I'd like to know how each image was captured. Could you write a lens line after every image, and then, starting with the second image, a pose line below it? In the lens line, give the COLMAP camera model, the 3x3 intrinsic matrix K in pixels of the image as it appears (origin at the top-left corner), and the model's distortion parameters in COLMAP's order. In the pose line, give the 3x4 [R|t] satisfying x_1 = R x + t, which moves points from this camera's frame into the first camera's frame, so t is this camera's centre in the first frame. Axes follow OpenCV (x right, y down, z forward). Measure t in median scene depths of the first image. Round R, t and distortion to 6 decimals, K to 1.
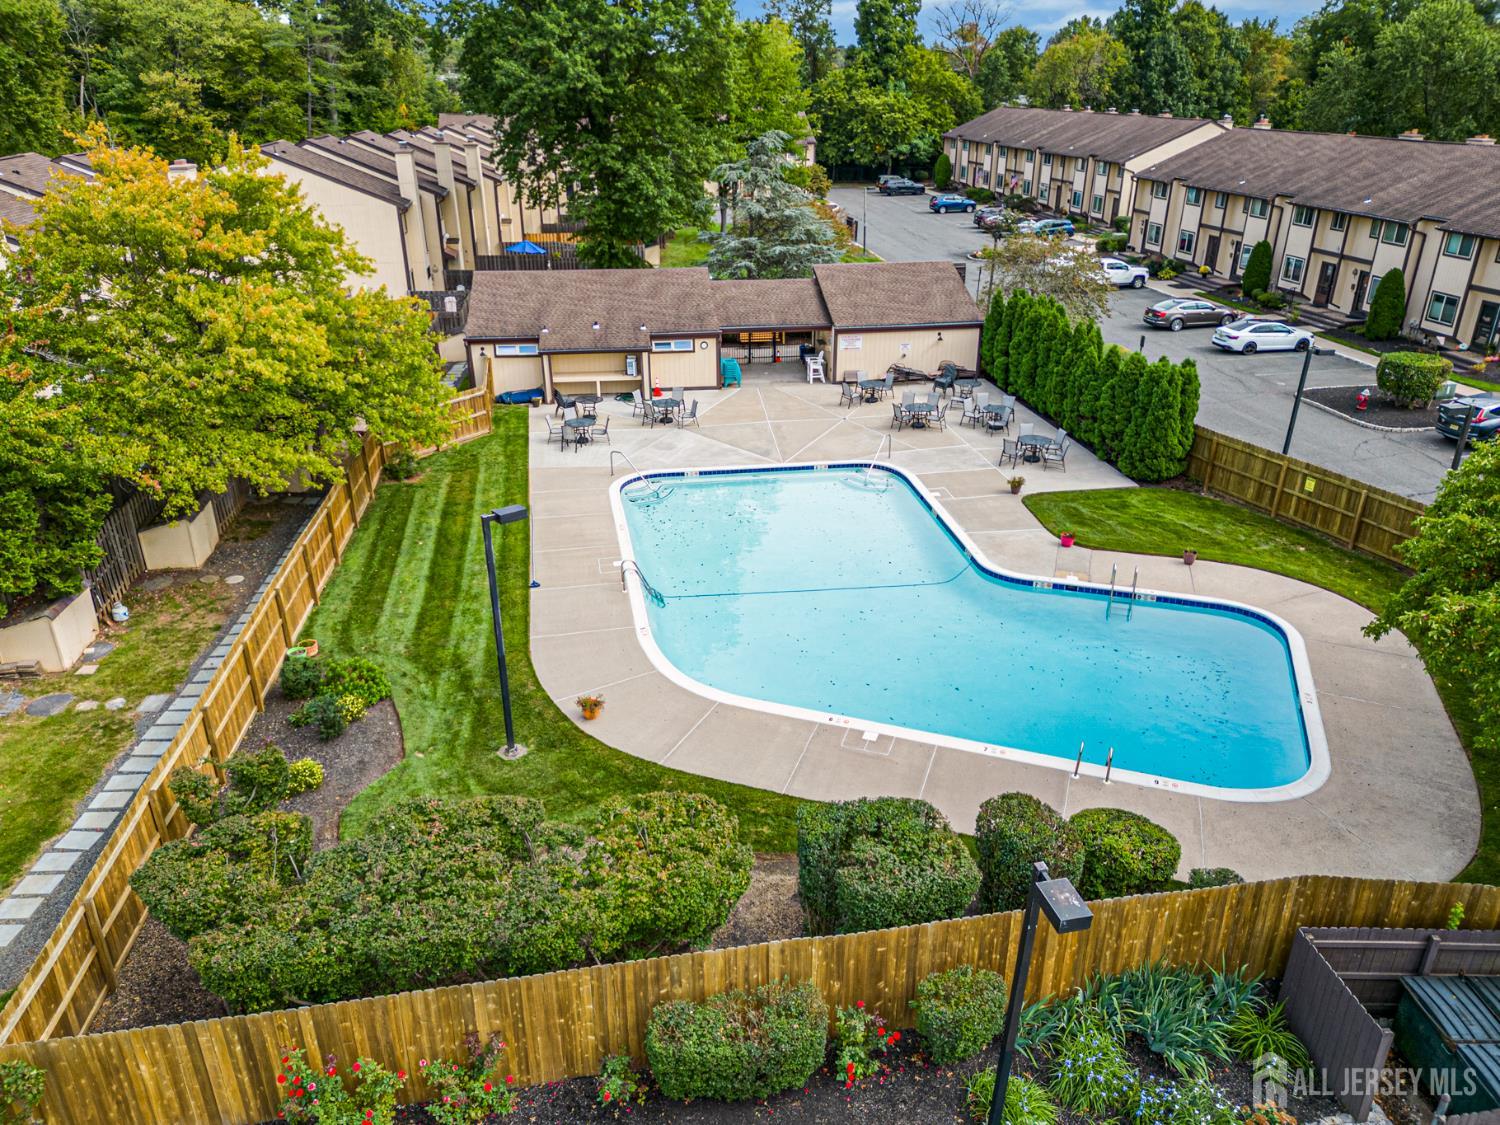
lens RADIAL K [[1058.0, 0, 747.5], [0, 1058.0, 568.2], [0, 0, 1]] dist [0.052046, -0.034964]
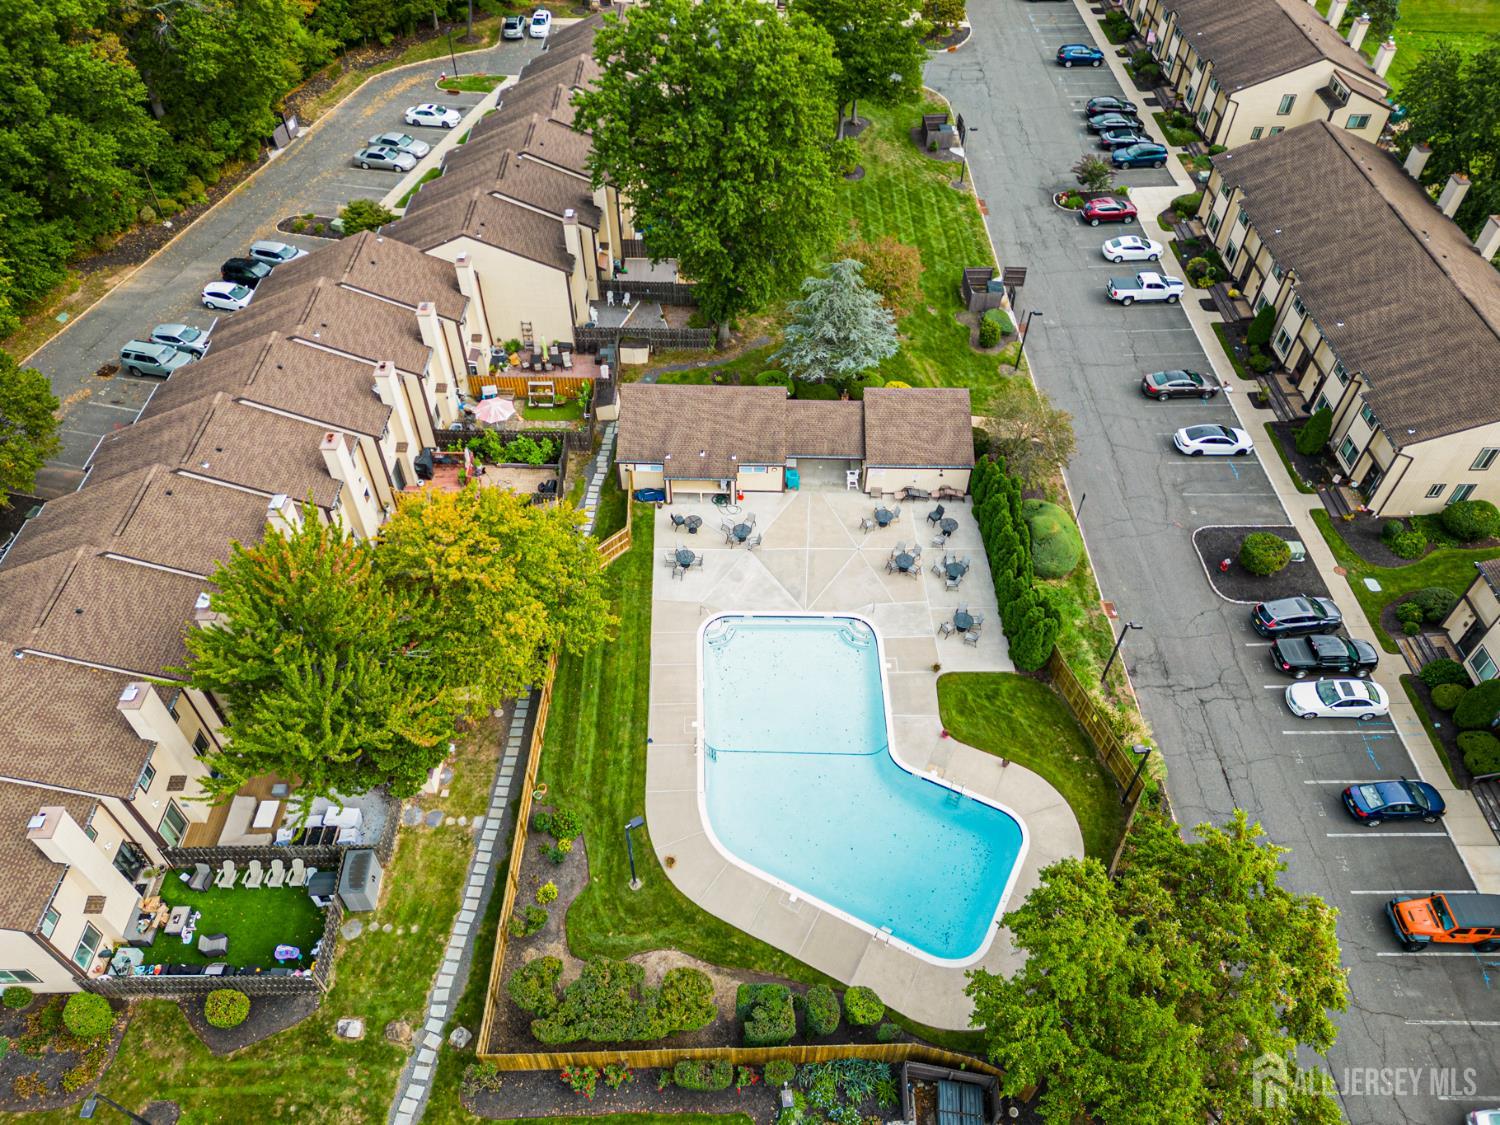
lens RADIAL K [[1058.0, 0, 745.5], [0, 1058.0, 565.1], [0, 0, 1]] dist [0.052046, -0.034964]
pose [[0.989048, 0.113472, -0.094383, 0.093047], [-0.070123, 0.923960, 0.376006, -0.822533], [0.129872, -0.365270, 0.921798, -0.508727]]
